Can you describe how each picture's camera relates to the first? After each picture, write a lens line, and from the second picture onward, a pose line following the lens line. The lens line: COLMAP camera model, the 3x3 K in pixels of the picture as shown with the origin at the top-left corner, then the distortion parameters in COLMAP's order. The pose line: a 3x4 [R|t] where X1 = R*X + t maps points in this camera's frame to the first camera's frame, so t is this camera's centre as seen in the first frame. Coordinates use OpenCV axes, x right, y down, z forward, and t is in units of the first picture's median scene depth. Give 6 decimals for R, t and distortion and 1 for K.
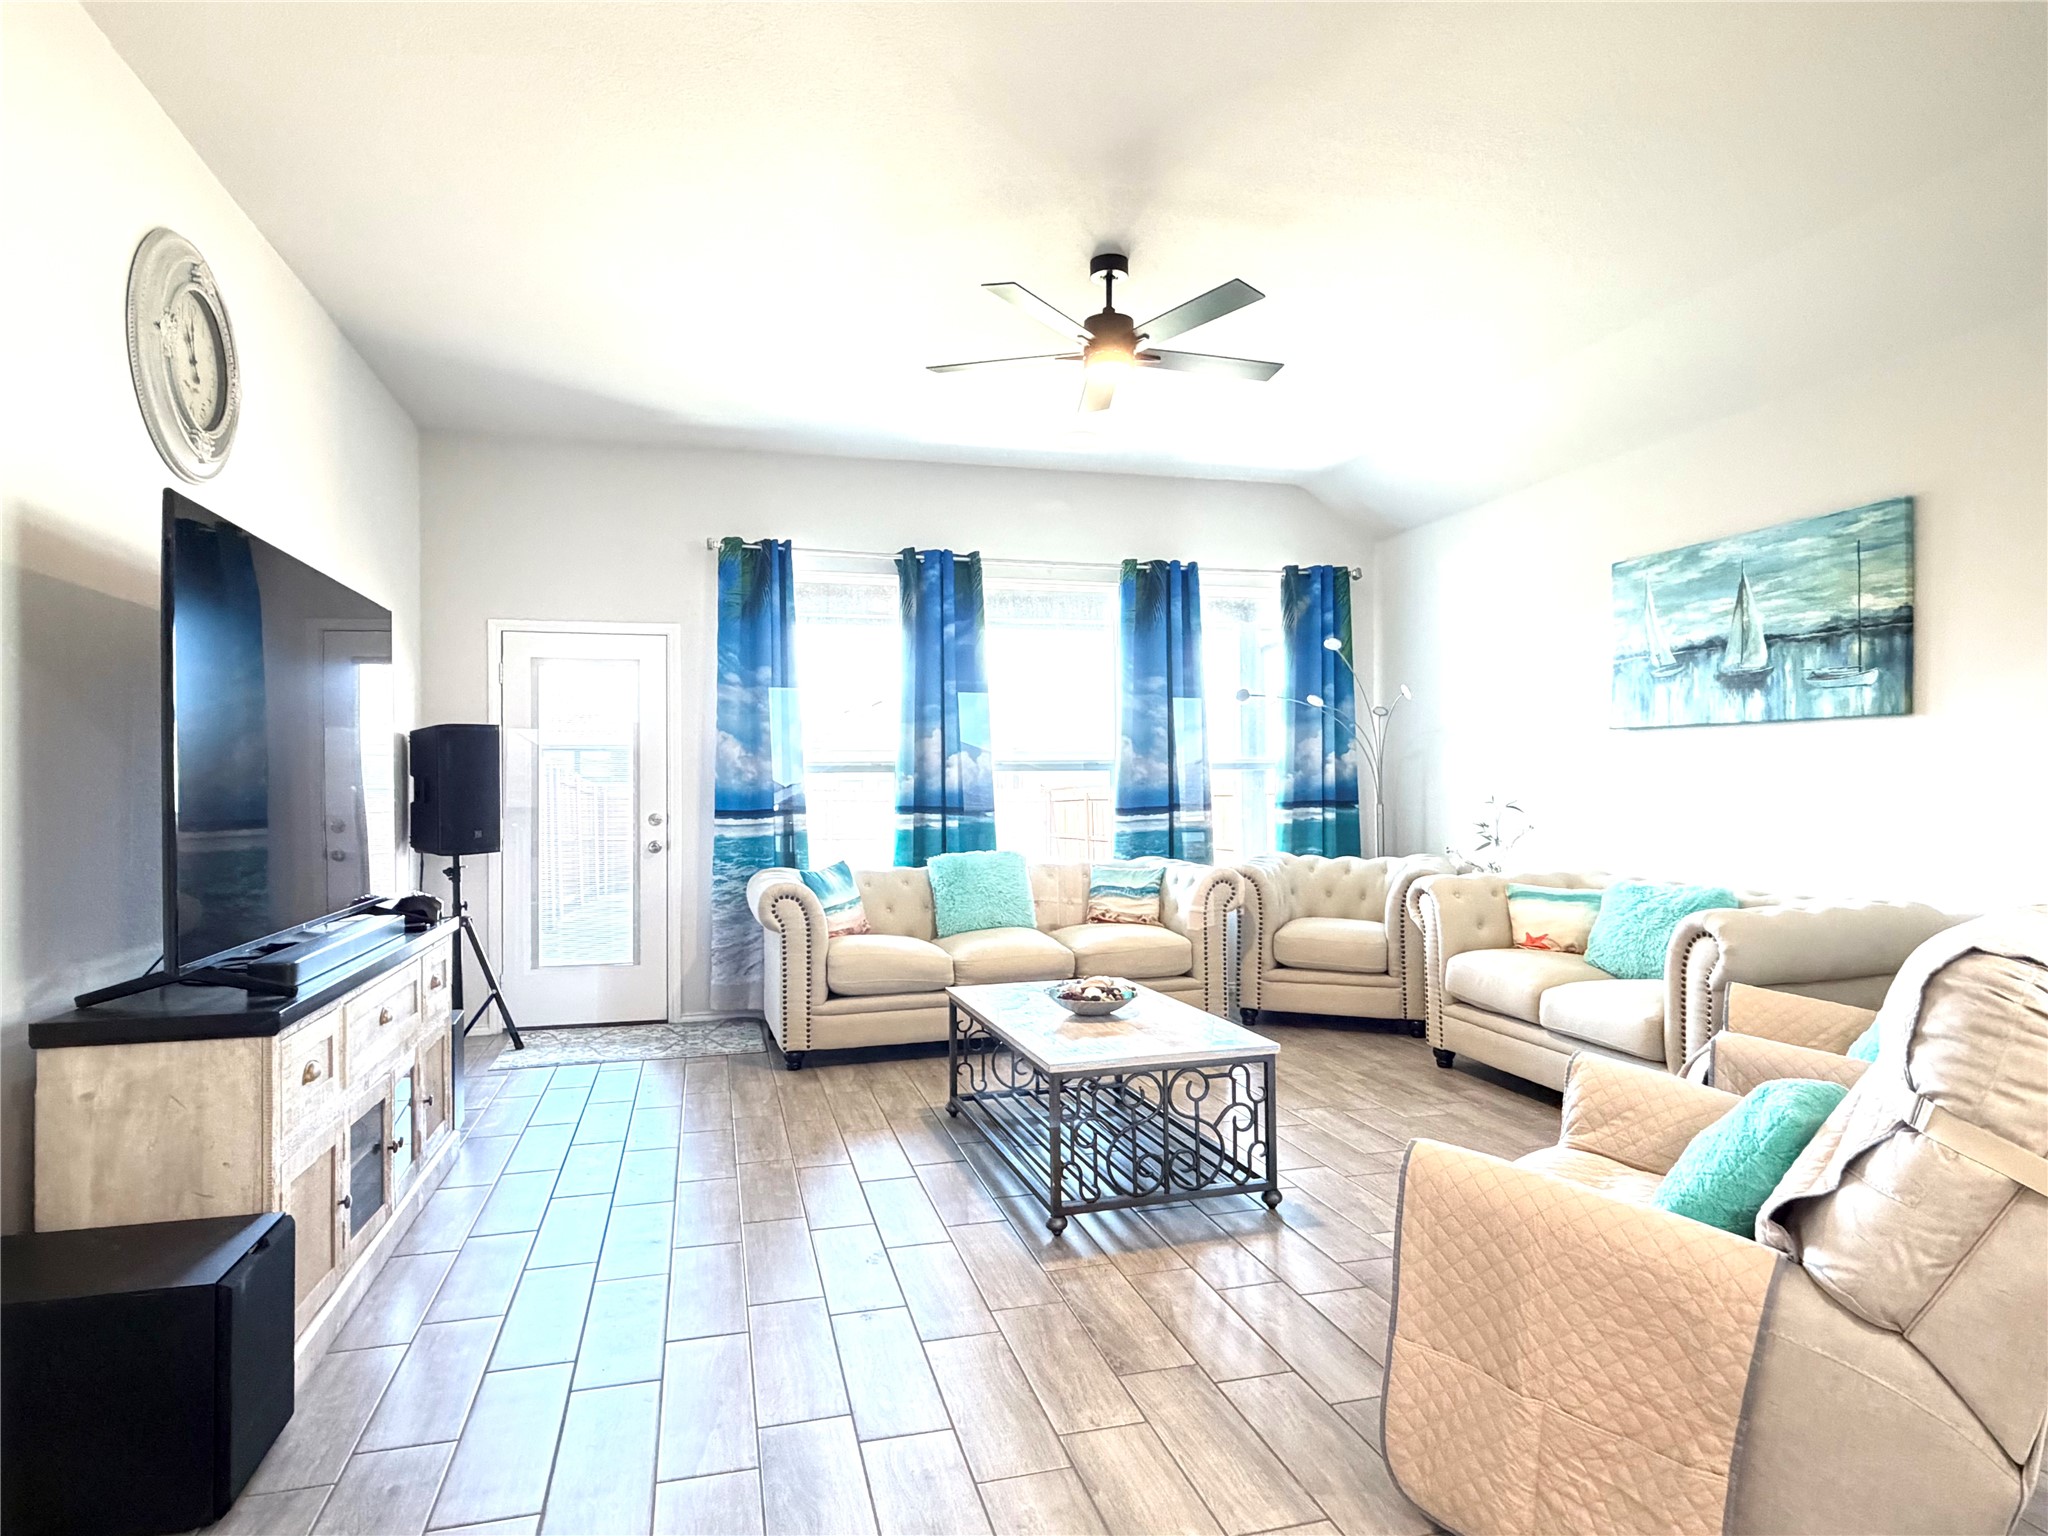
lens RADIAL K [[1176.2, 0, 1024.0], [0, 1176.2, 768.0], [0, 0, 1]] dist [-0.002149, -0.000573]
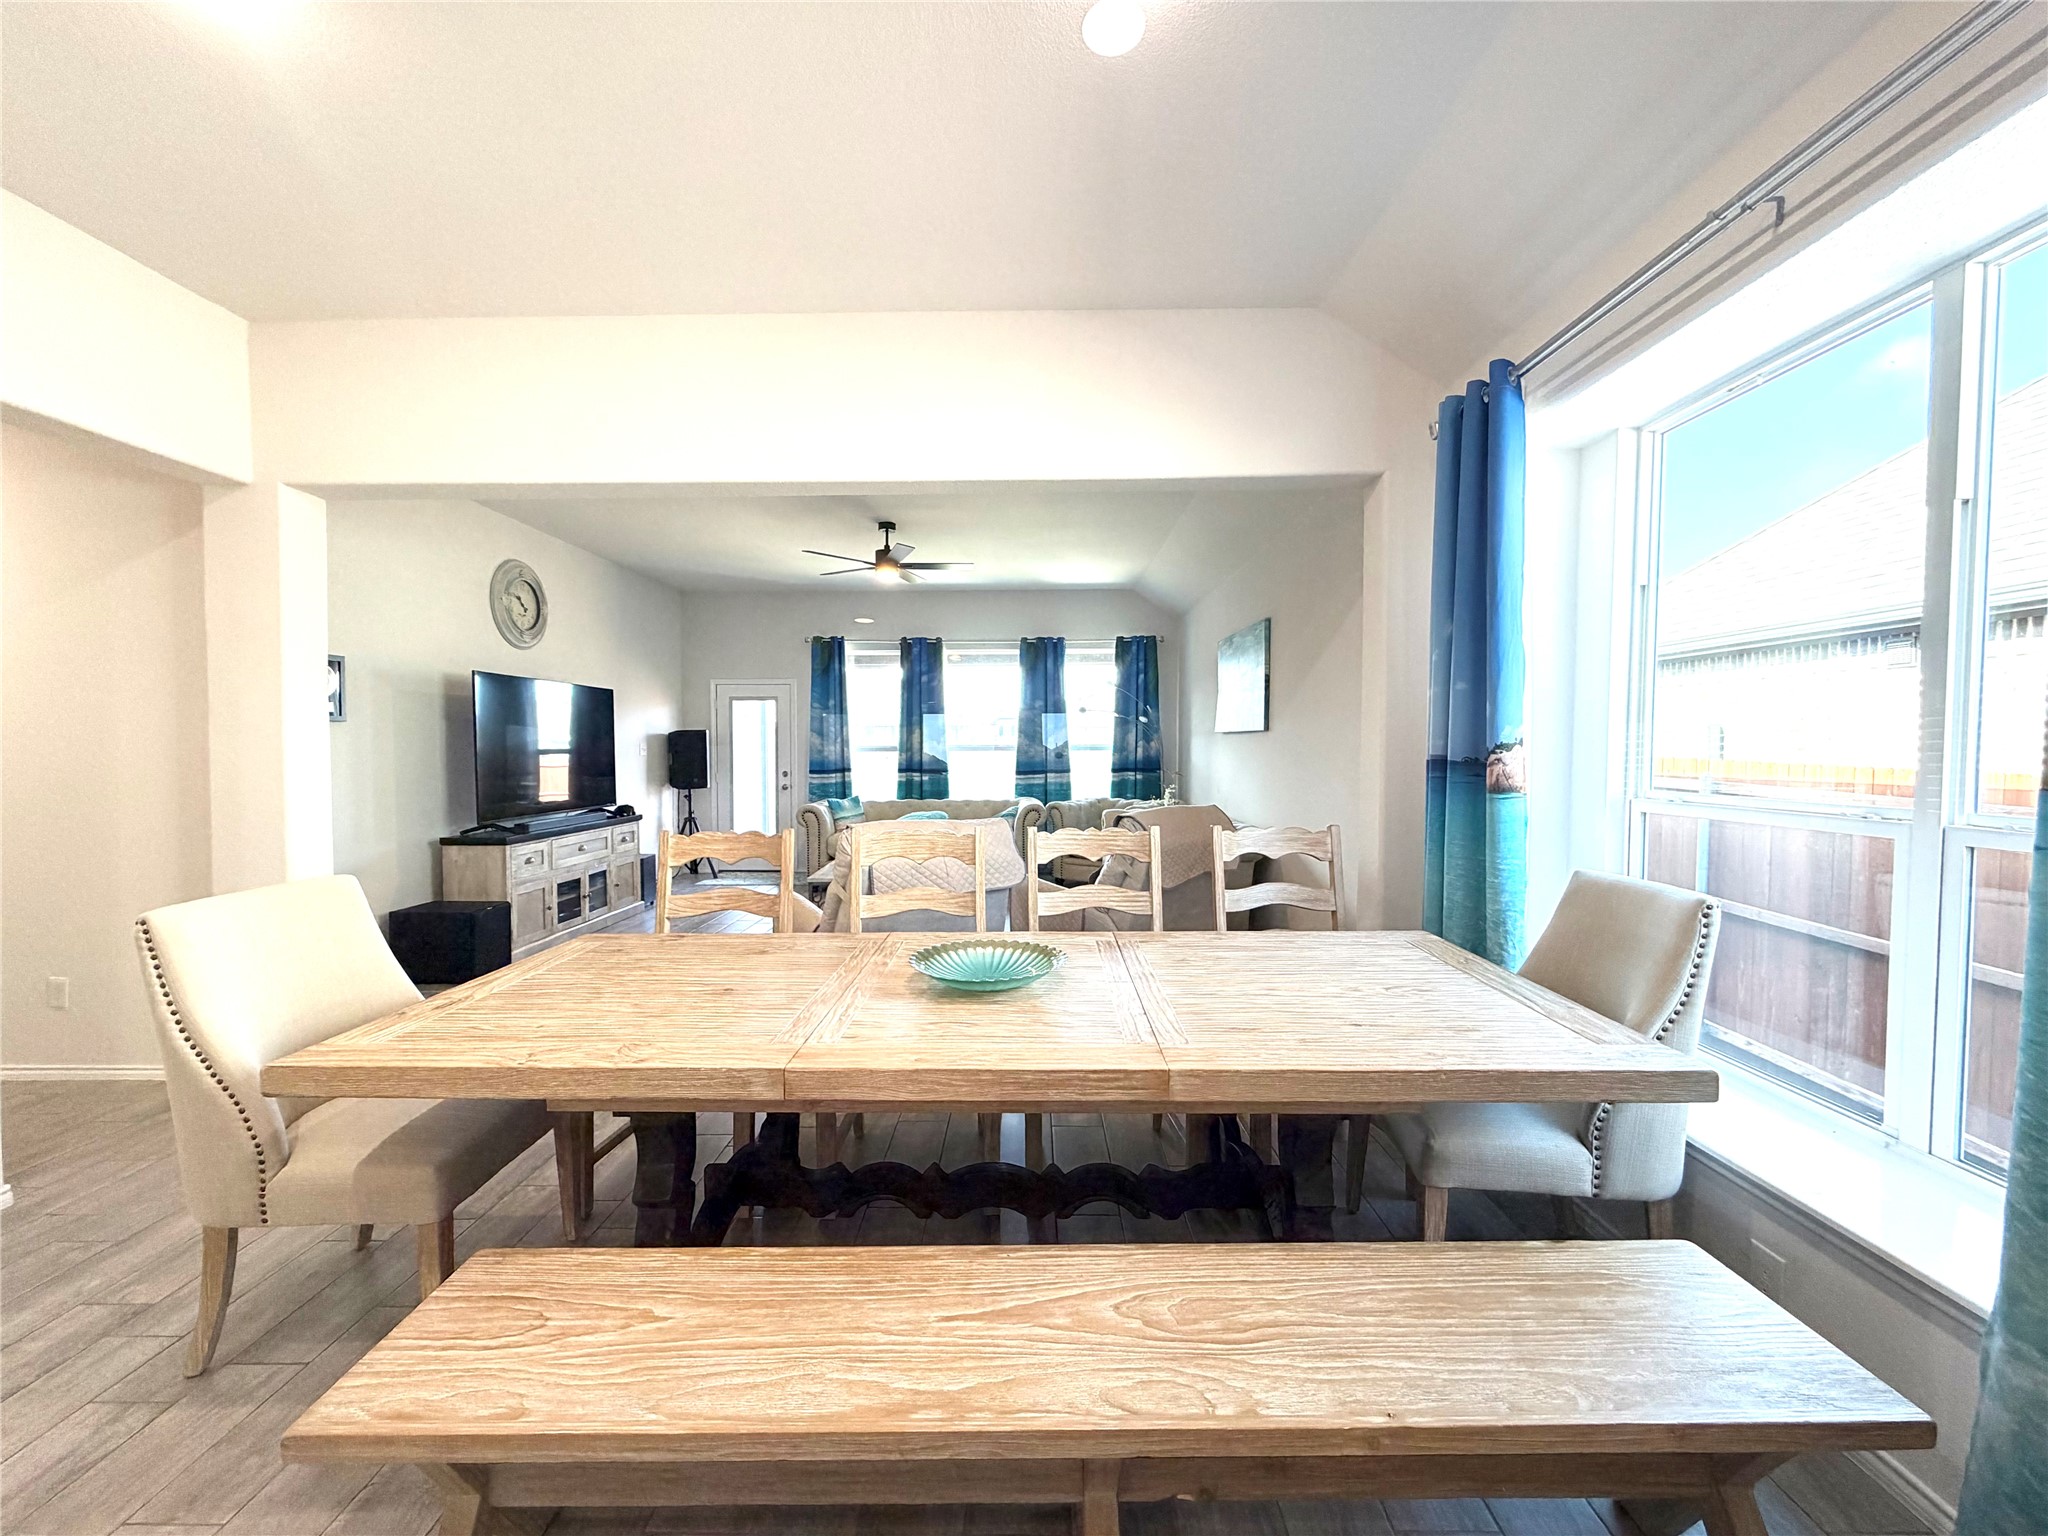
lens RADIAL K [[813.3, 0, 1024.0], [0, 813.3, 768.0], [0, 0, 1]] dist [-0.001027, -0.000013]
pose [[0.964062, 0.012233, -0.265395, 0.455937], [-0.001434, 0.999164, 0.040848, -0.024801], [0.265673, -0.038999, 0.963274, -0.257177]]
